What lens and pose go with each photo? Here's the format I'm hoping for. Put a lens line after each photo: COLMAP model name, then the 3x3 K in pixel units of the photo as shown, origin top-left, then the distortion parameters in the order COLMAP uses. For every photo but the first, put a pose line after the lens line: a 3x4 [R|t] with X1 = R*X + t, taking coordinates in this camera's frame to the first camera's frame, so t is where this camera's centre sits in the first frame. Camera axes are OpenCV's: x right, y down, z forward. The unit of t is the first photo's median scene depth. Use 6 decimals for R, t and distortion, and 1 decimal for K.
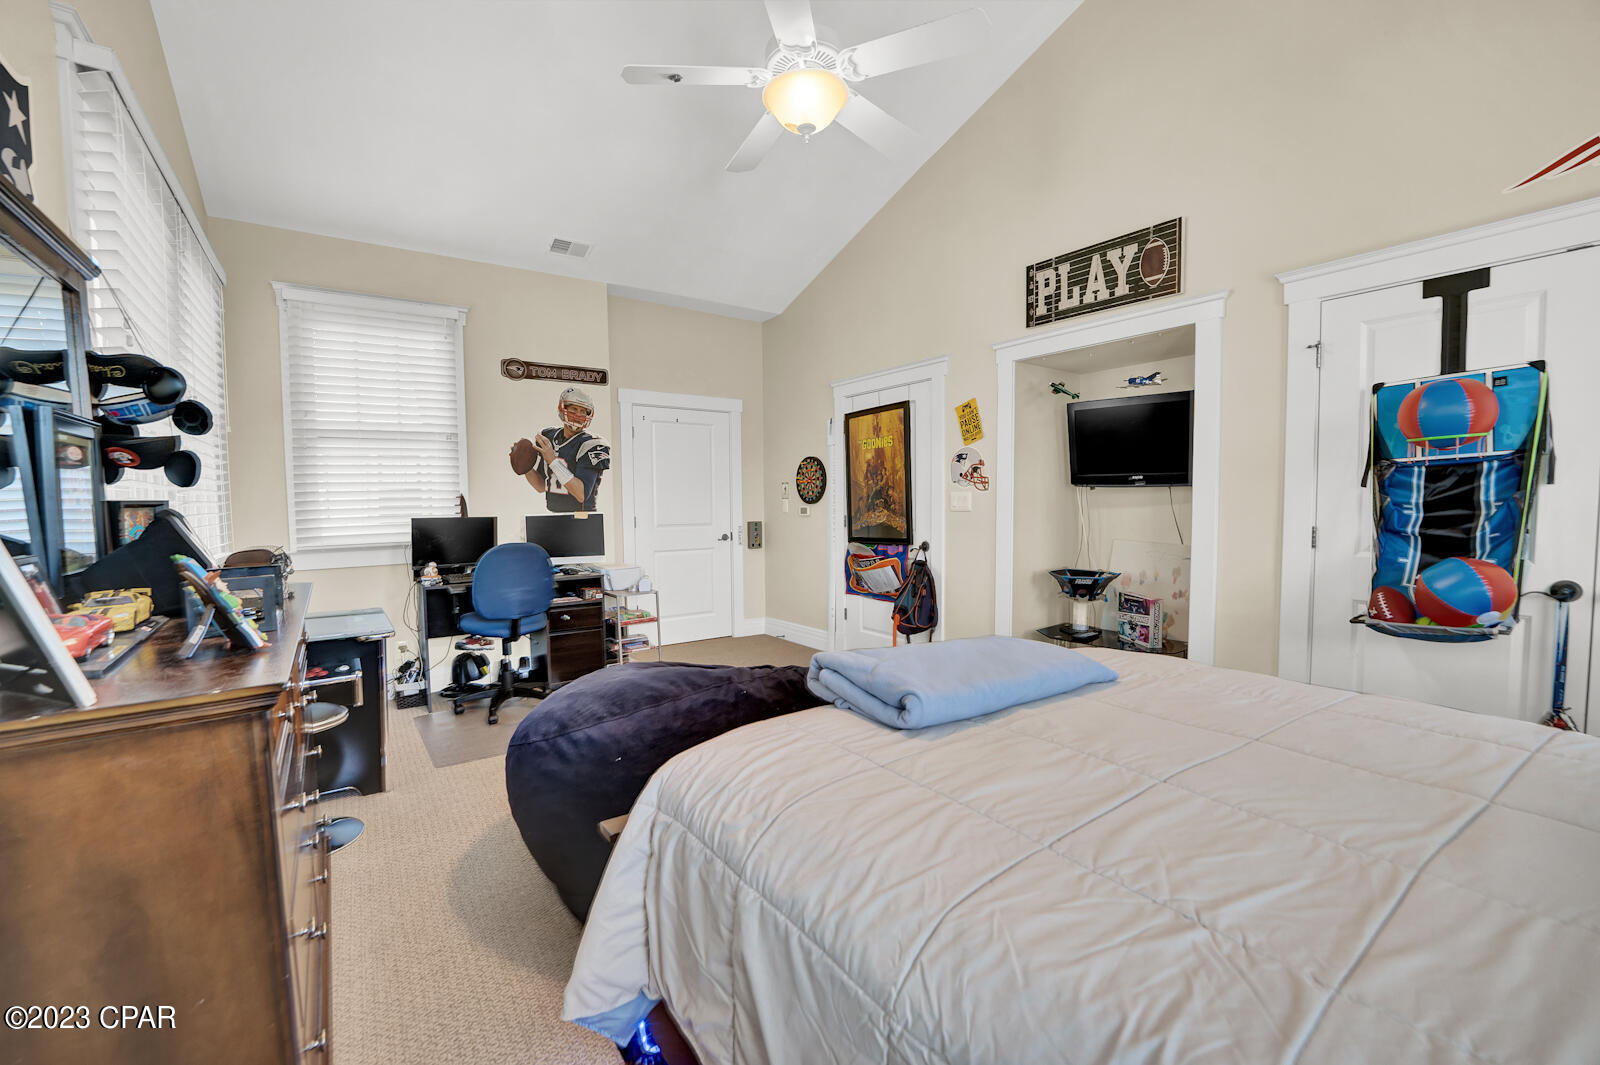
lens RADIAL K [[652.3, 0, 800.0], [0, 652.3, 533.8], [0, 0, 1]] dist [-0.016524, -0.000214]
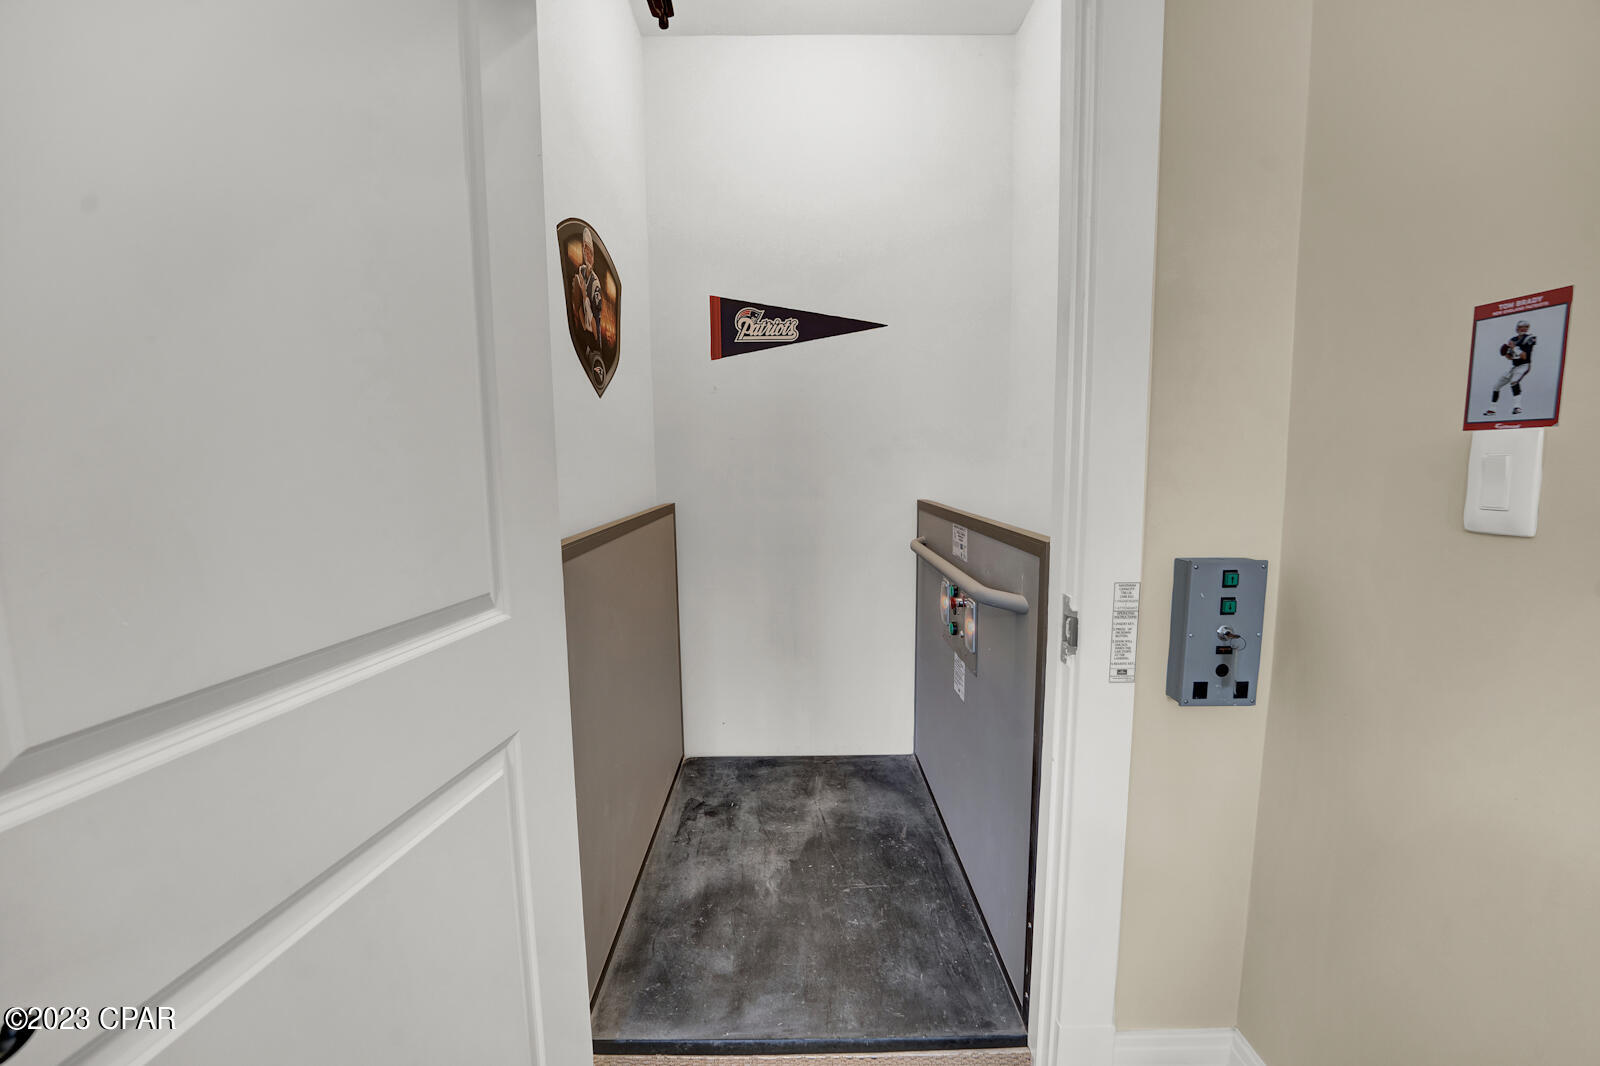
lens RADIAL K [[661.4, 0, 799.8], [0, 661.4, 533.5], [0, 0, 1]] dist [-0.000368, -0.000034]
pose [[0.815283, 0.074842, -0.574206, -0.060146], [-0.040672, 0.996565, 0.072144, -0.034949], [0.577632, -0.035464, 0.815526, 0.782637]]
